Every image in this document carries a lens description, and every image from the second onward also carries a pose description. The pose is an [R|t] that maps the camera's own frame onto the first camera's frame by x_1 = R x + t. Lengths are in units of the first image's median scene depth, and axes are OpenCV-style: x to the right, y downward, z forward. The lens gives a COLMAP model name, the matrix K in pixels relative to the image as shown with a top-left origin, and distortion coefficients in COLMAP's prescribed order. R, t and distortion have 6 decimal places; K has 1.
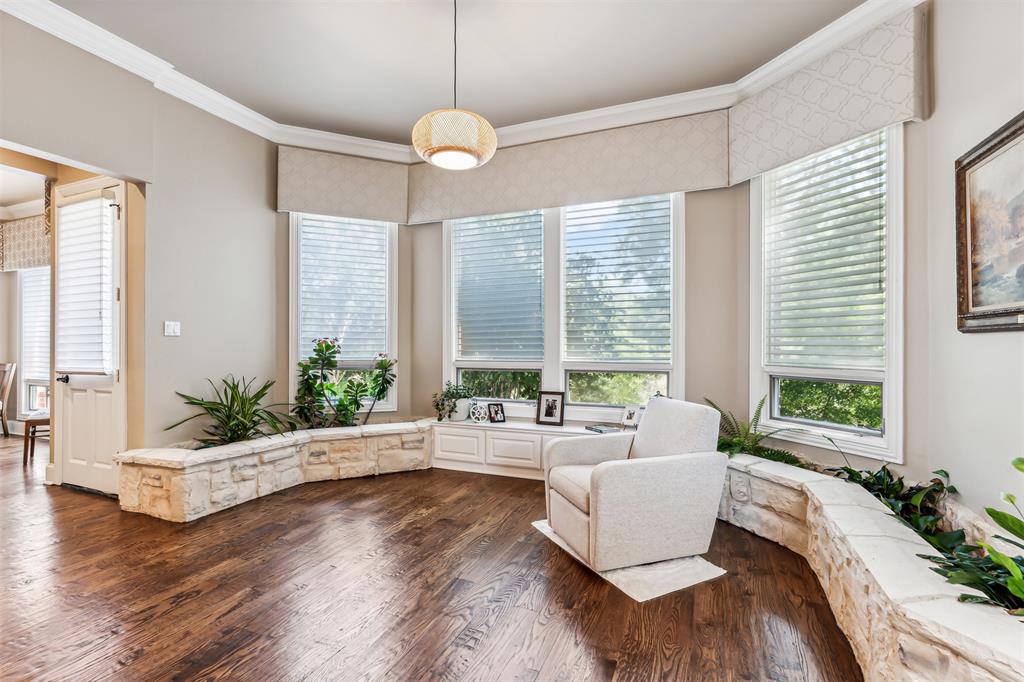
lens RADIAL K [[469.2, 0, 513.7], [0, 469.2, 349.4], [0, 0, 1]] dist [-0.005996, -0.000320]
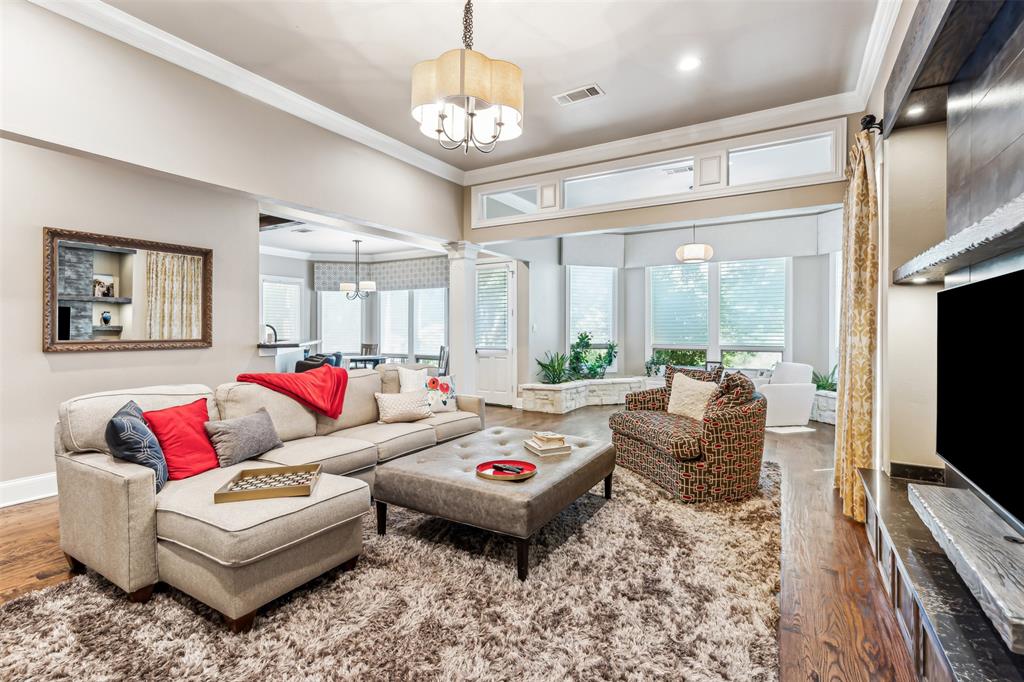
lens RADIAL K [[469.2, 0, 511.9], [0, 469.2, 333.6], [0, 0, 1]] dist [-0.005996, -0.000320]
pose [[0.989501, 0.002573, -0.144500, -0.422681], [-0.003087, 0.999990, -0.003333, -0.010178], [0.144490, 0.003744, 0.989499, -0.908180]]
